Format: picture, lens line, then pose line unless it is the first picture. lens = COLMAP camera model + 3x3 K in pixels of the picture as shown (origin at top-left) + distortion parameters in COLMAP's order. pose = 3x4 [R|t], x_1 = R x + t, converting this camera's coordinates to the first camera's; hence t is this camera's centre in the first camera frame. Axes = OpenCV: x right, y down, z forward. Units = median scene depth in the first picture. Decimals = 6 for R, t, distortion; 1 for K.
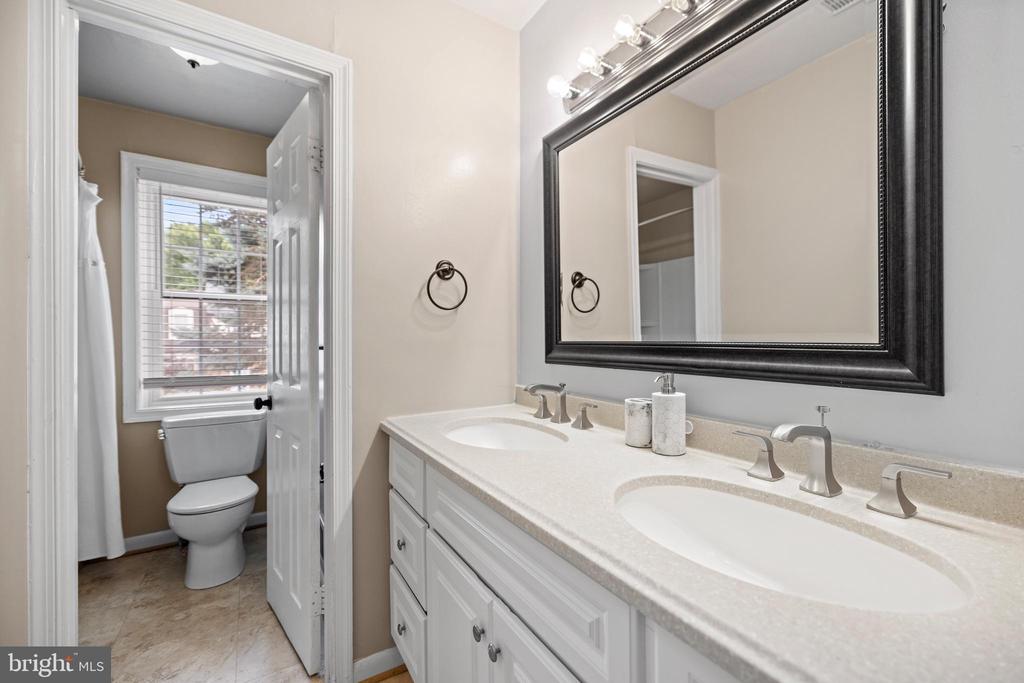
lens RADIAL K [[433.5, 0, 514.5], [0, 433.5, 337.9], [0, 0, 1]] dist [0.006645, -0.000644]
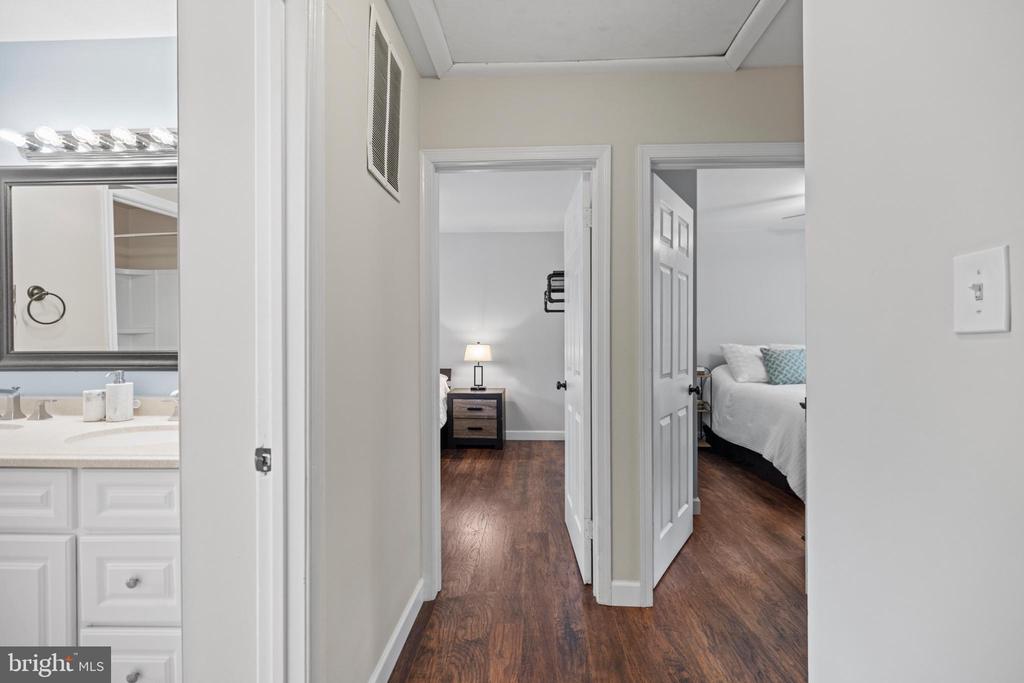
lens RADIAL K [[433.5, 0, 520.1], [0, 433.5, 337.0], [0, 0, 1]] dist [0.006645, -0.000644]
pose [[0.558125, 0.006354, 0.829733, -0.142125], [-0.001026, 0.999975, -0.006967, -0.031809], [-0.829756, 0.003037, 0.558117, -1.031031]]
